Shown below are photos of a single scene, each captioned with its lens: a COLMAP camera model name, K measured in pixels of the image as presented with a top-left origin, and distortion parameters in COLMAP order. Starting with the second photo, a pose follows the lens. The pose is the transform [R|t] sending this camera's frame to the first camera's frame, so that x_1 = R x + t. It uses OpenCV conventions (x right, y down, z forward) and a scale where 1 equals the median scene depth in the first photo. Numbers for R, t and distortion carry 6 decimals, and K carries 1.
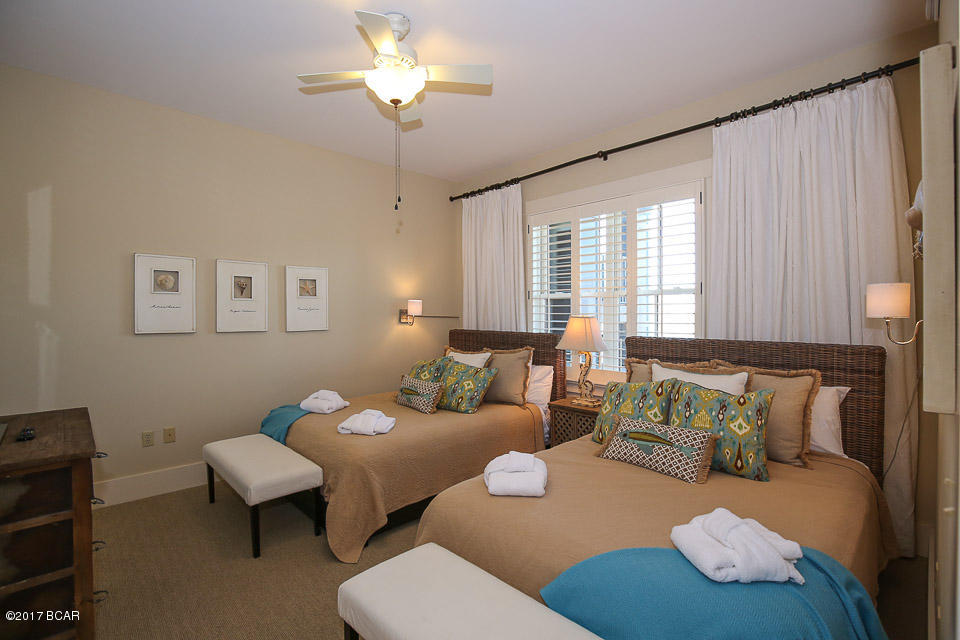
lens RADIAL K [[438.9, 0, 485.0], [0, 438.9, 318.6], [0, 0, 1]] dist [-0.035897, 0.006095]
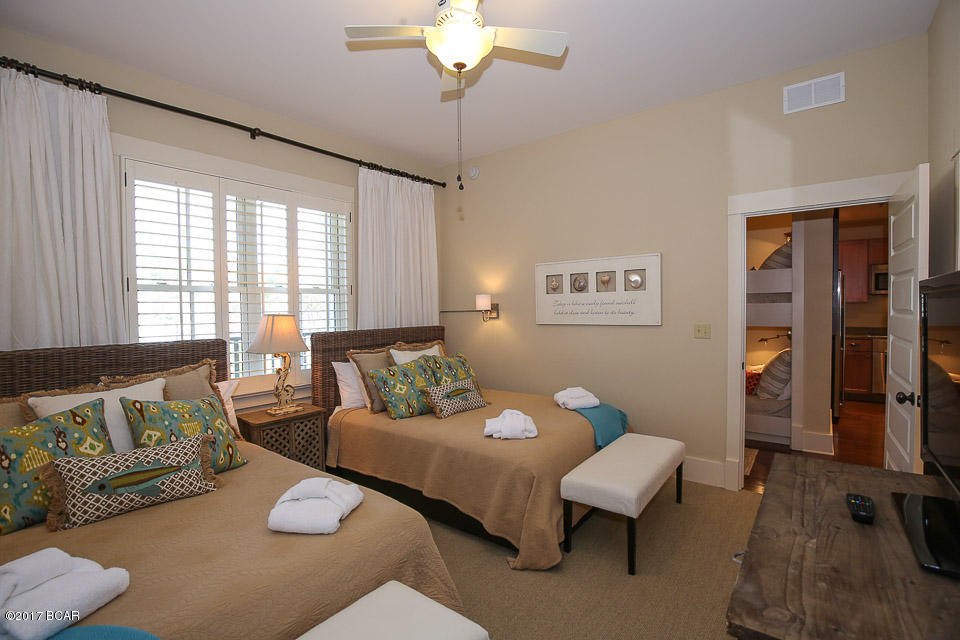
lens RADIAL K [[438.9, 0, 485.0], [0, 438.9, 318.6], [0, 0, 1]] dist [-0.035897, 0.006095]
pose [[-0.141135, -0.019898, 0.989790, -0.707443], [0.028286, 0.999309, 0.024123, -0.006531], [-0.989586, 0.031402, -0.140474, 0.709022]]
